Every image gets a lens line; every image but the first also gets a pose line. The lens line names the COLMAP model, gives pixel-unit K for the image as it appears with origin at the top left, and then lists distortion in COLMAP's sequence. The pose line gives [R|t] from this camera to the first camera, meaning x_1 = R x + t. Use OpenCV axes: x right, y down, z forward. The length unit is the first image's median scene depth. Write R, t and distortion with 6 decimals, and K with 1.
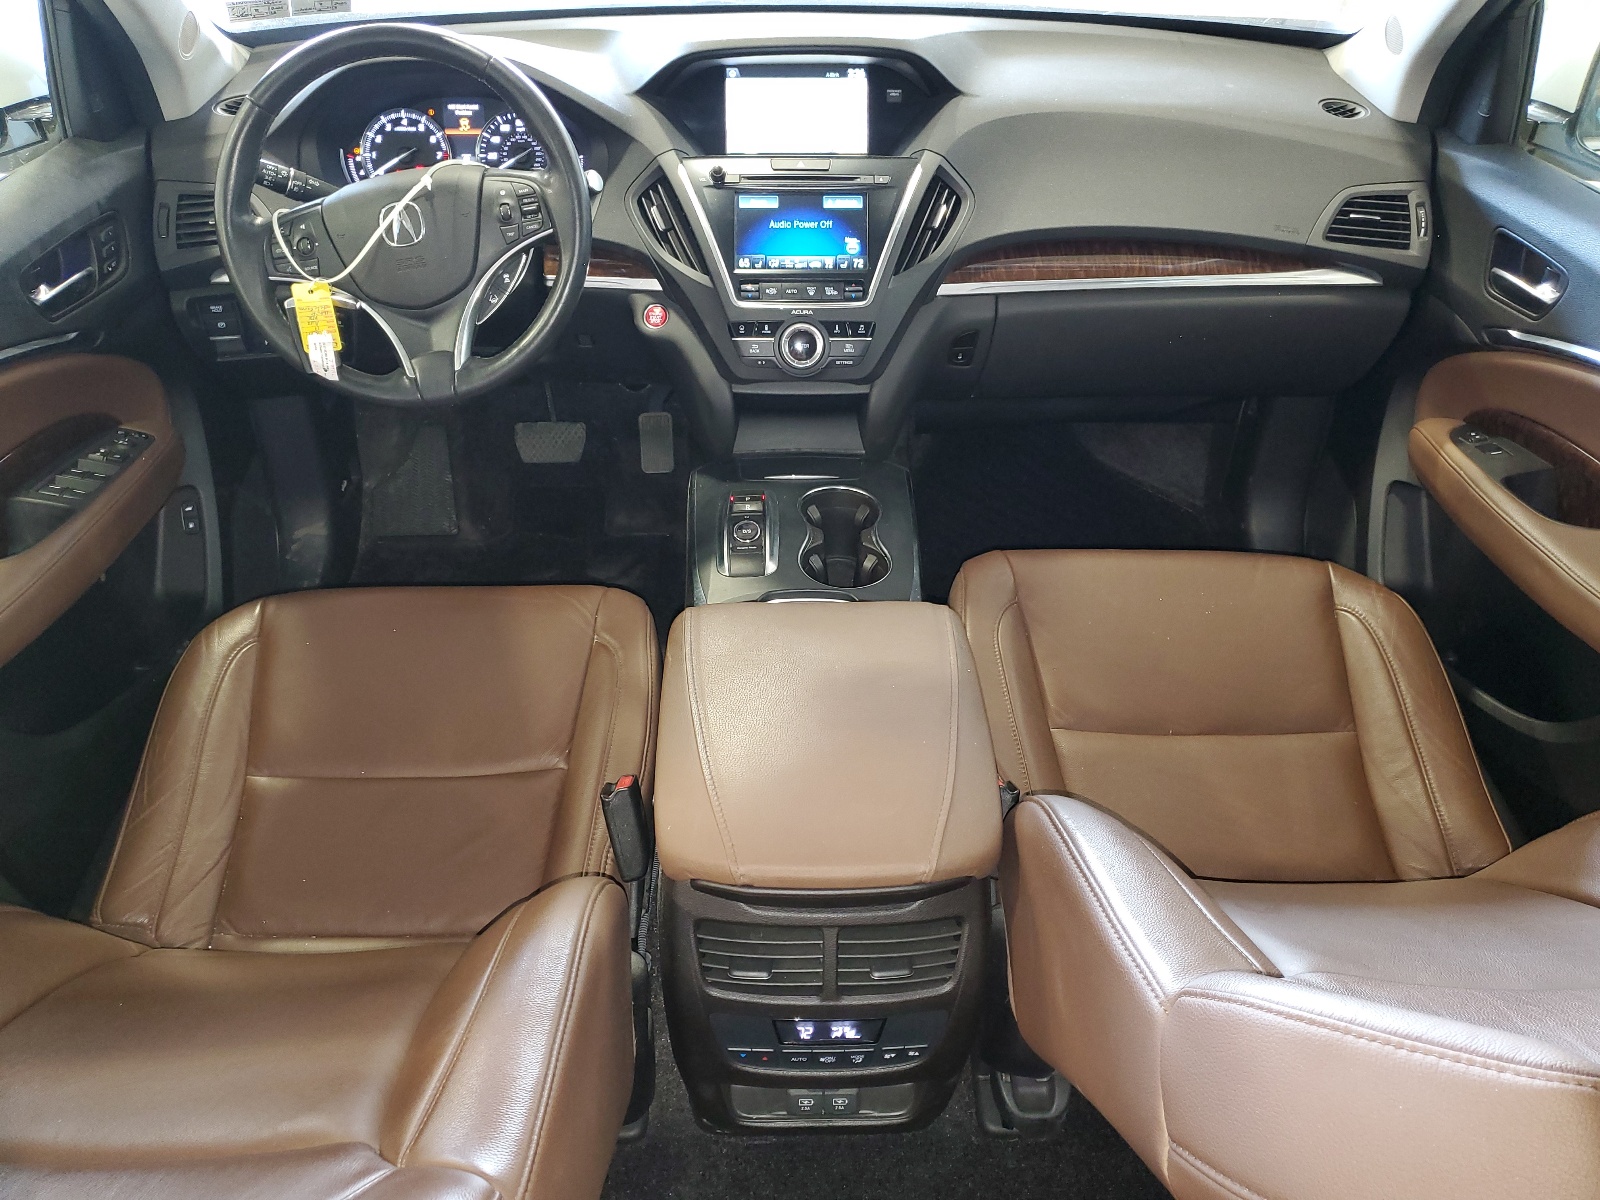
lens RADIAL K [[1222.3, 0, 805.4], [0, 1222.3, 595.5], [0, 0, 1]] dist [-0.015541, 0.000346]
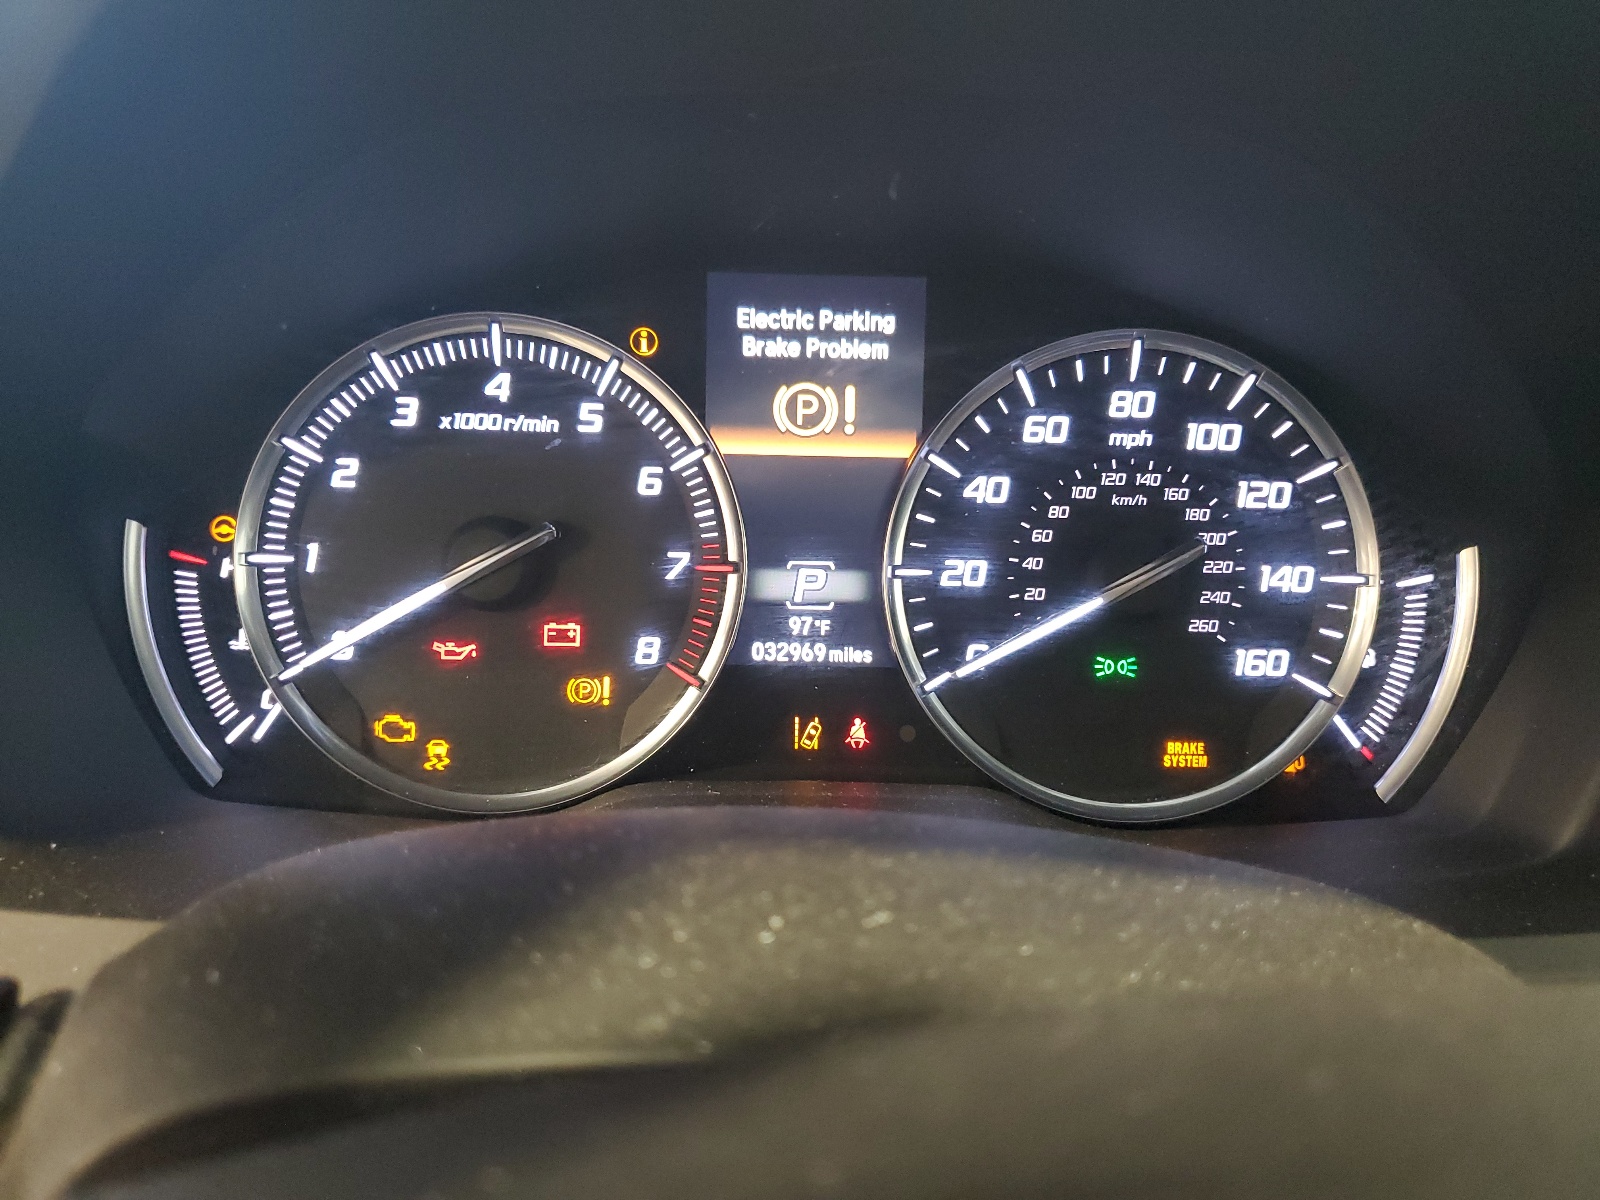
lens RADIAL K [[1222.3, 0, 795.7], [0, 1222.3, 600.5], [0, 0, 1]] dist [-0.015541, 0.000346]
pose [[0.999579, 0.020953, -0.020076, -0.280420], [-0.024872, 0.975020, -0.220721, -0.318532], [0.014950, 0.221127, 0.975130, 0.829601]]
